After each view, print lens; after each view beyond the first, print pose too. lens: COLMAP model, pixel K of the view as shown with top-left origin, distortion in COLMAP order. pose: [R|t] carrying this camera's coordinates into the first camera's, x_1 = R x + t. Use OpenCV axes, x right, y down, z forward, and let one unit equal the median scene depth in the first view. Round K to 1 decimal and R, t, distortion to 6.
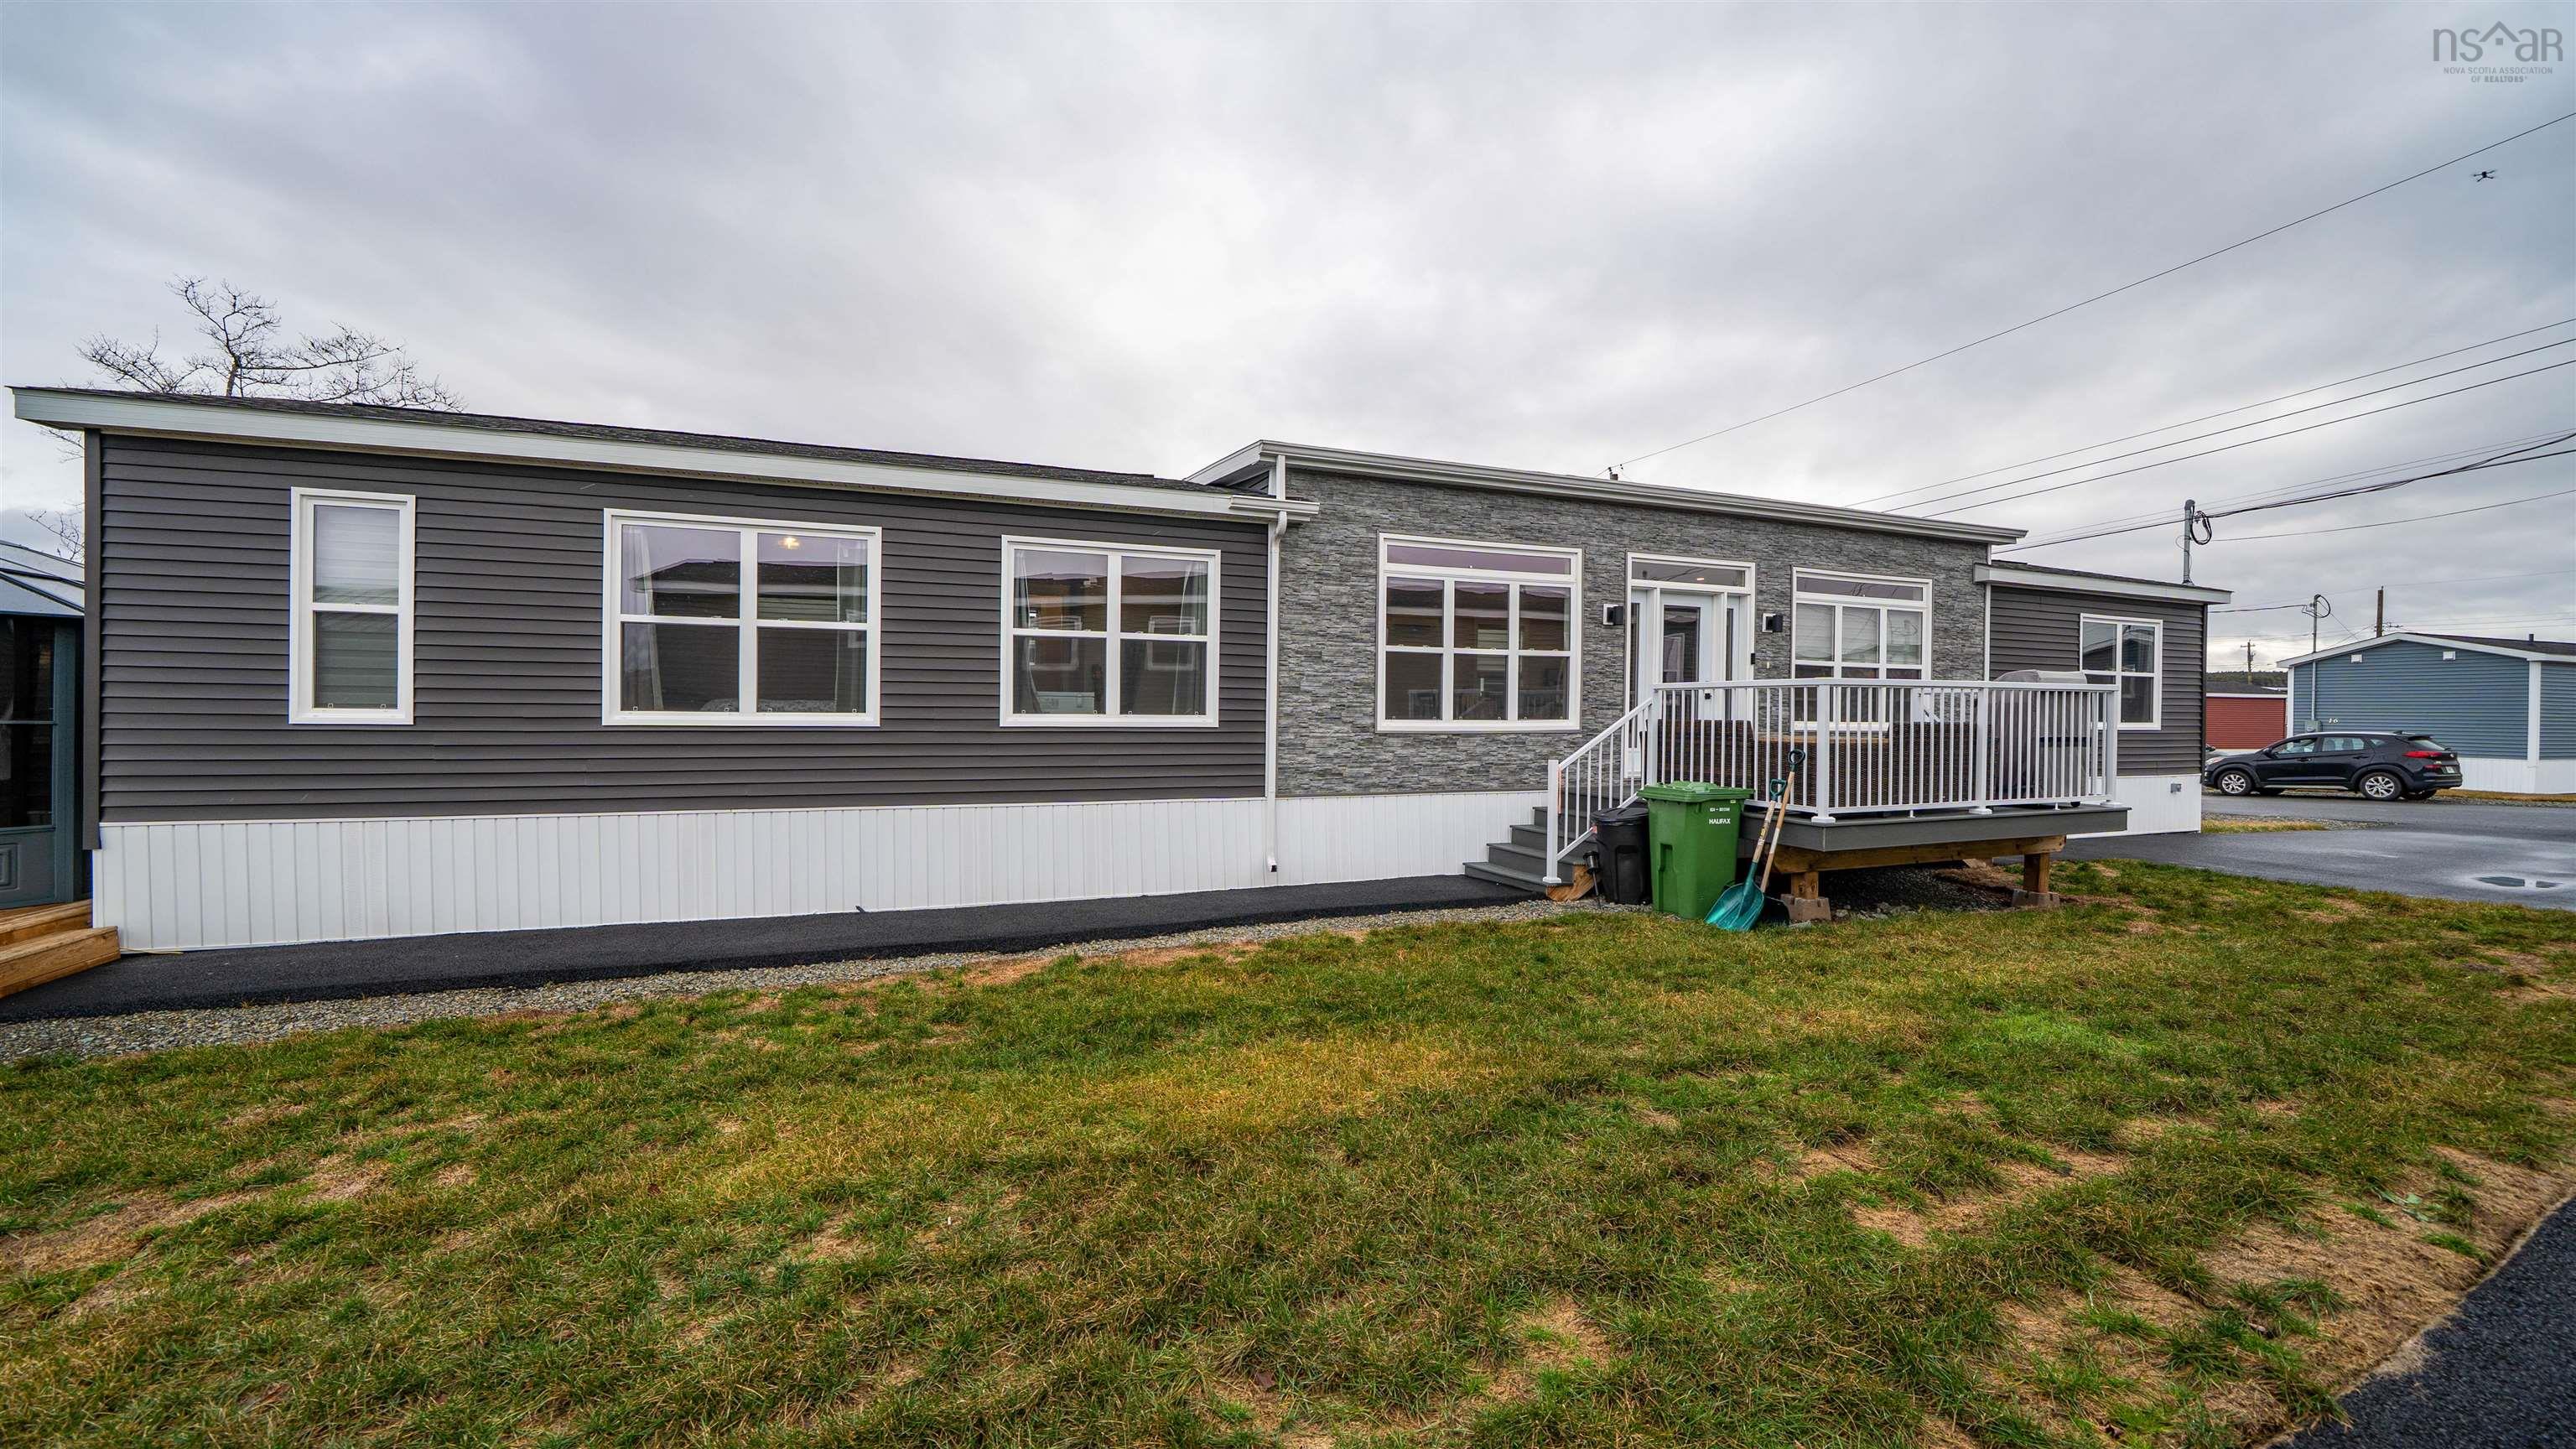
lens RADIAL K [[950.8, 0, 1288.0], [0, 950.8, 724.5], [0, 0, 1]] dist [-0.000735, -0.000085]
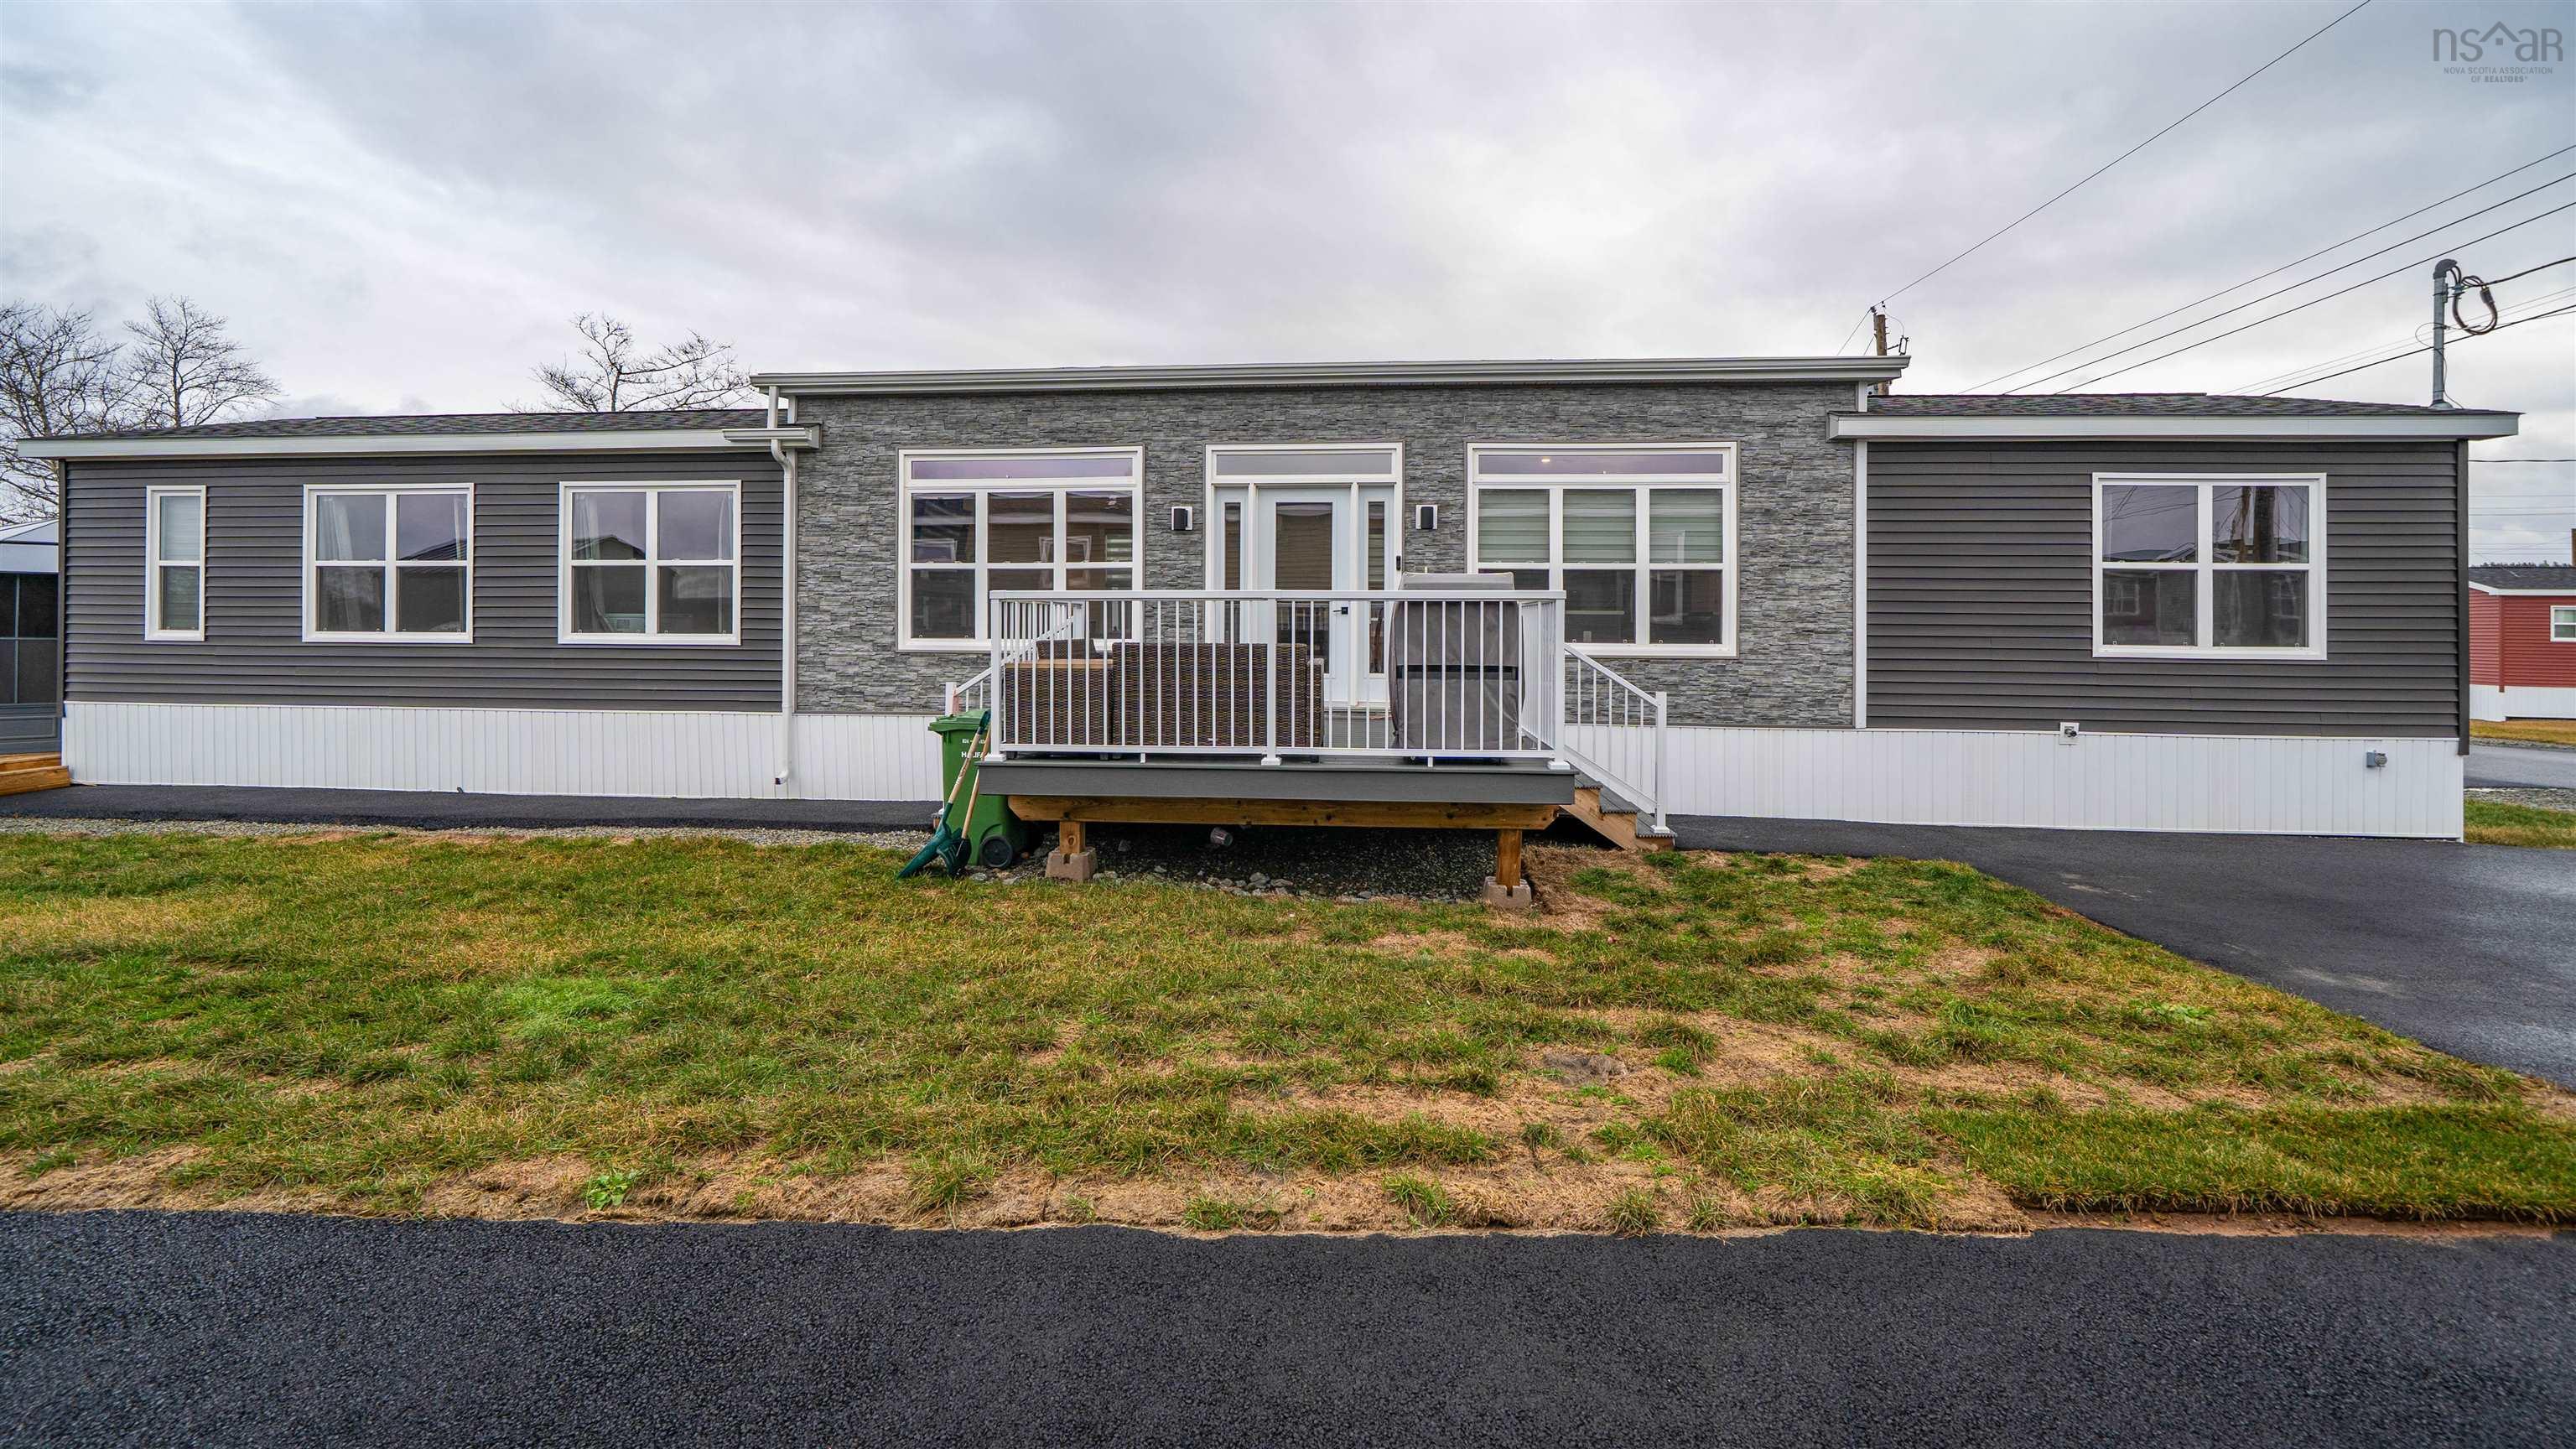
lens RADIAL K [[921.4, 0, 1284.6], [0, 921.4, 647.8], [0, 0, 1]] dist [0.000694, 0.000297]
pose [[0.905059, 0.002715, -0.425277, 0.870706], [-0.003492, 0.999993, -0.001046, 0.004366], [0.425271, 0.002432, 0.905063, 0.304101]]
